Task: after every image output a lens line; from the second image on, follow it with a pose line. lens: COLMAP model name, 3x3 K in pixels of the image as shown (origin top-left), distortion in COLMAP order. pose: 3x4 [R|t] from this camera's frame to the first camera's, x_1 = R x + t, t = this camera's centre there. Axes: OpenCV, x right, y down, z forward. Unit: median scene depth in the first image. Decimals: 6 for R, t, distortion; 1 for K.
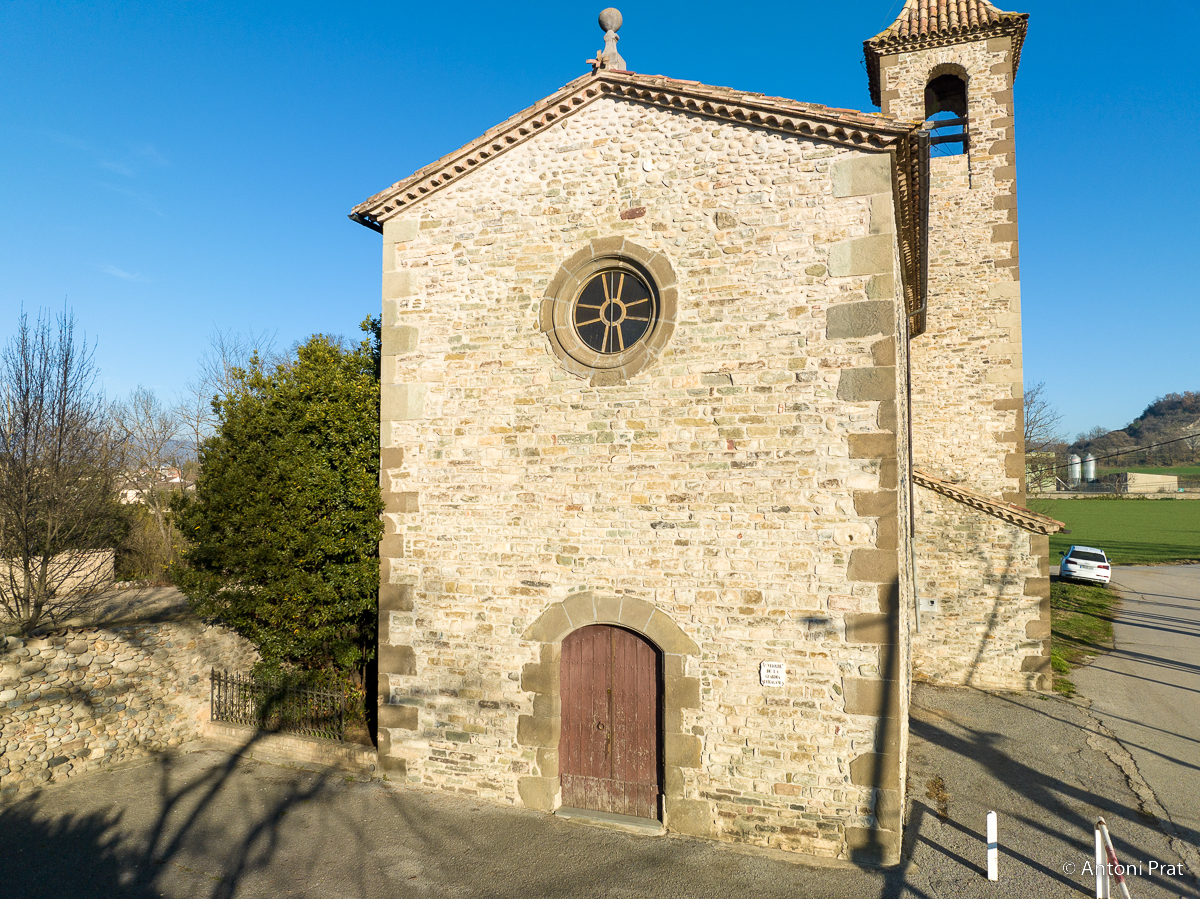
lens RADIAL K [[844.8, 0, 596.4], [0, 844.8, 443.6], [0, 0, 1]] dist [-0.037195, 0.001100]
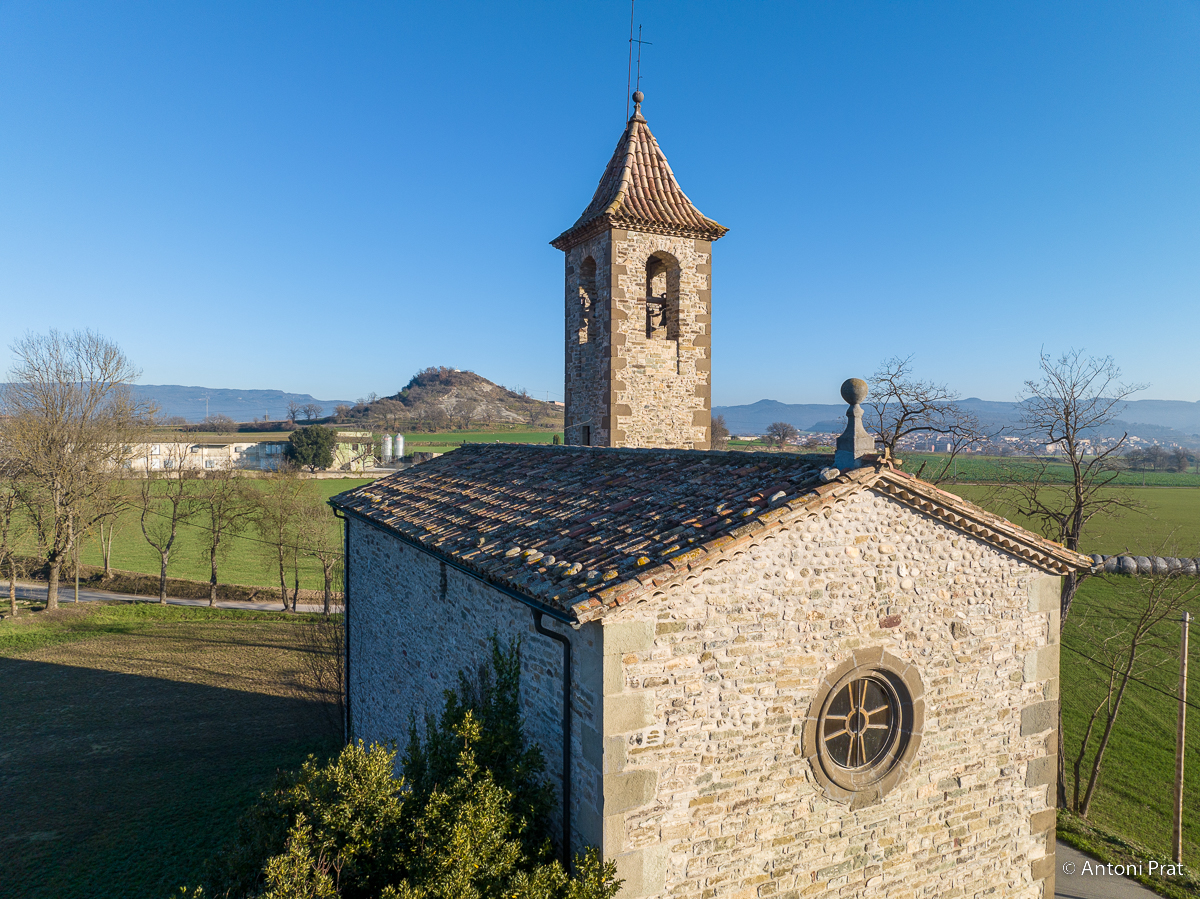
lens RADIAL K [[844.8, 0, 597.7], [0, 844.8, 445.9], [0, 0, 1]] dist [-0.037195, 0.001100]
pose [[0.675966, -0.005454, 0.736913, -0.808736], [-0.042059, 0.998057, 0.045967, -0.465373], [-0.735731, -0.062066, 0.674423, 0.579579]]
